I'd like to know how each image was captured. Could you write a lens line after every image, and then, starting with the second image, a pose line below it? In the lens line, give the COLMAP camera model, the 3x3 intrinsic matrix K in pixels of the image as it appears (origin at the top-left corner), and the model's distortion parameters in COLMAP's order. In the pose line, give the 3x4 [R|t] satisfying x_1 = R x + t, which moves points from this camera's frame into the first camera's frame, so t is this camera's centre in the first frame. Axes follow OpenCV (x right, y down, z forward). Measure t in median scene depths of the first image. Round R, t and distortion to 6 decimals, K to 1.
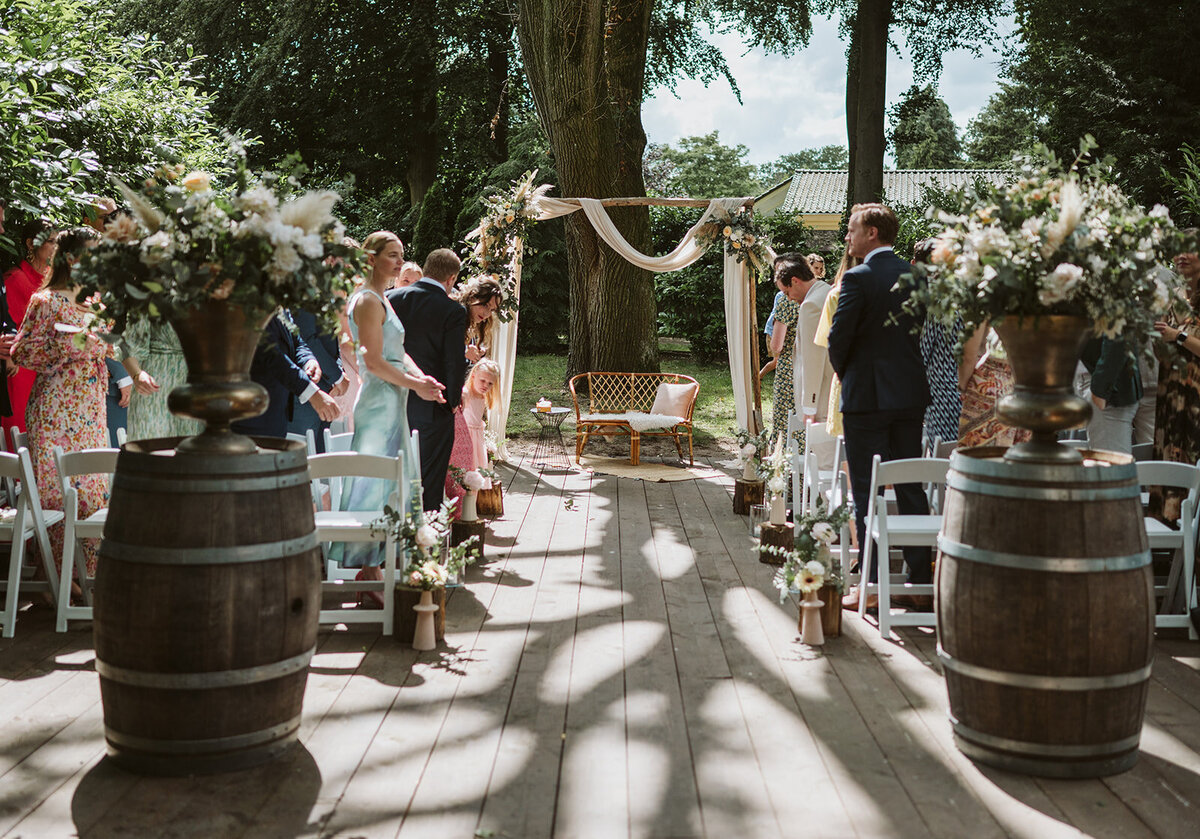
lens RADIAL K [[1482.7, 0, 599.8], [0, 1482.7, 419.1], [0, 0, 1]] dist [-0.025982, 0.000000]
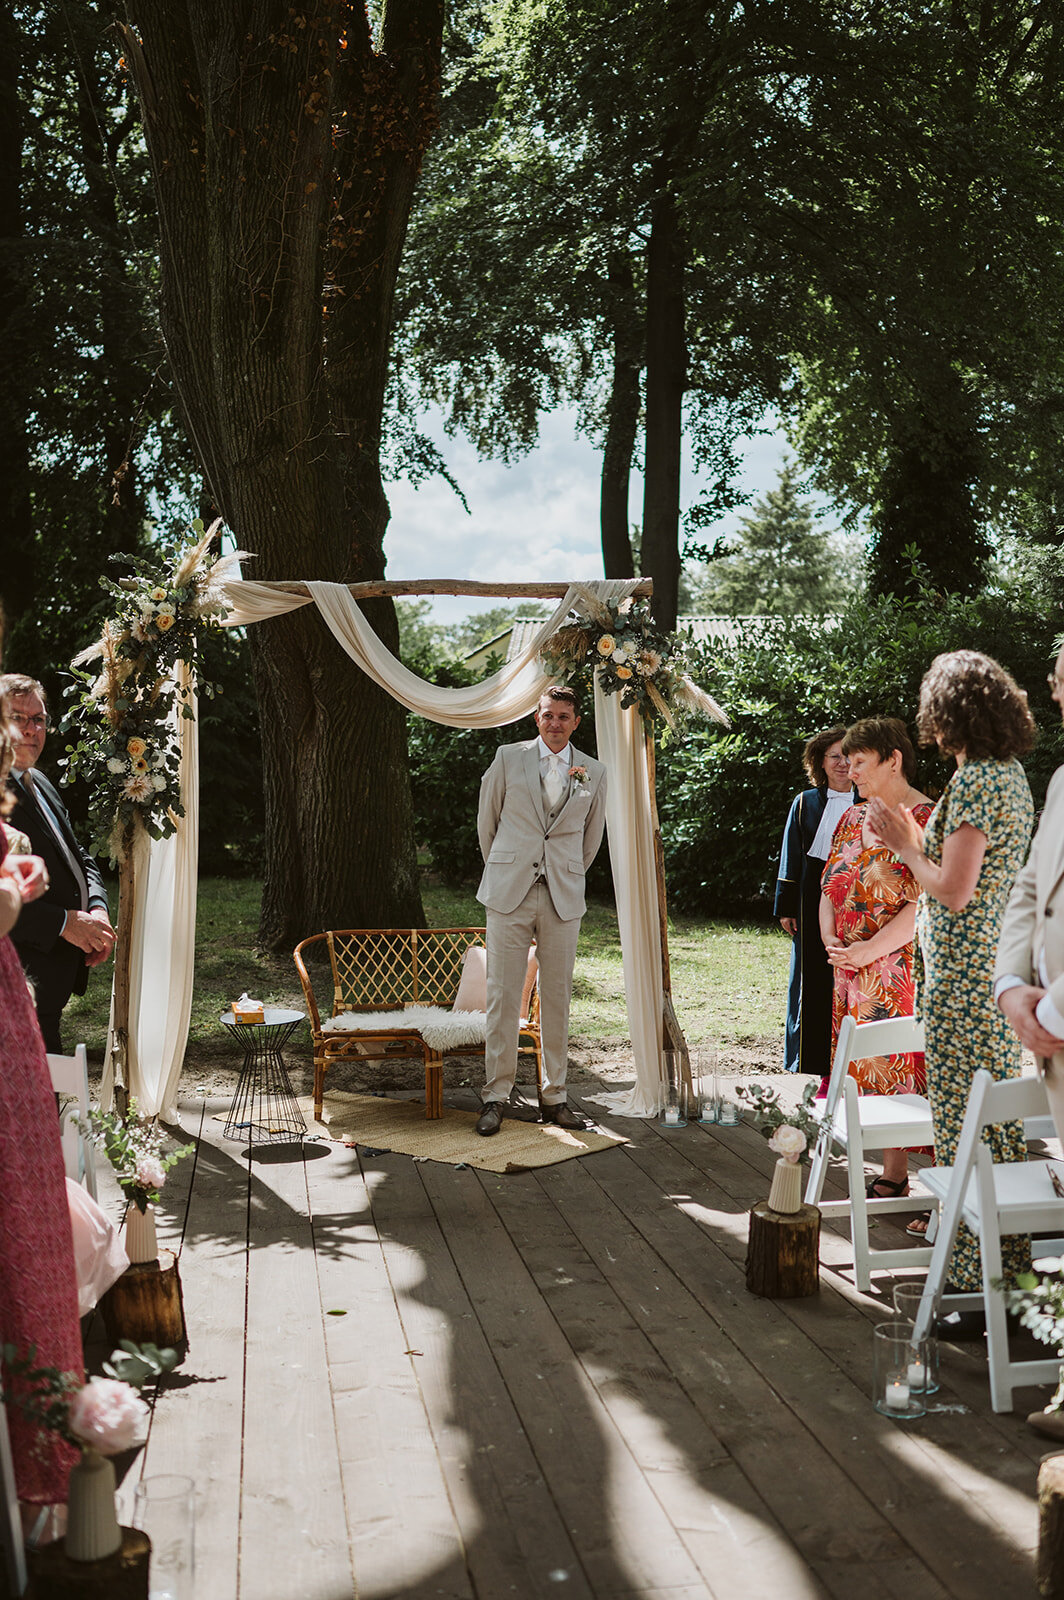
lens RADIAL K [[1591.7, 0, 445.0], [0, 1591.7, 887.6], [0, 0, 1]] dist [0.007978, 0.000000]
pose [[0.991125, -0.030604, 0.129361, -0.039490], [0.033292, 0.999271, -0.018662, -0.036178], [-0.128695, 0.022803, 0.991422, 0.471393]]
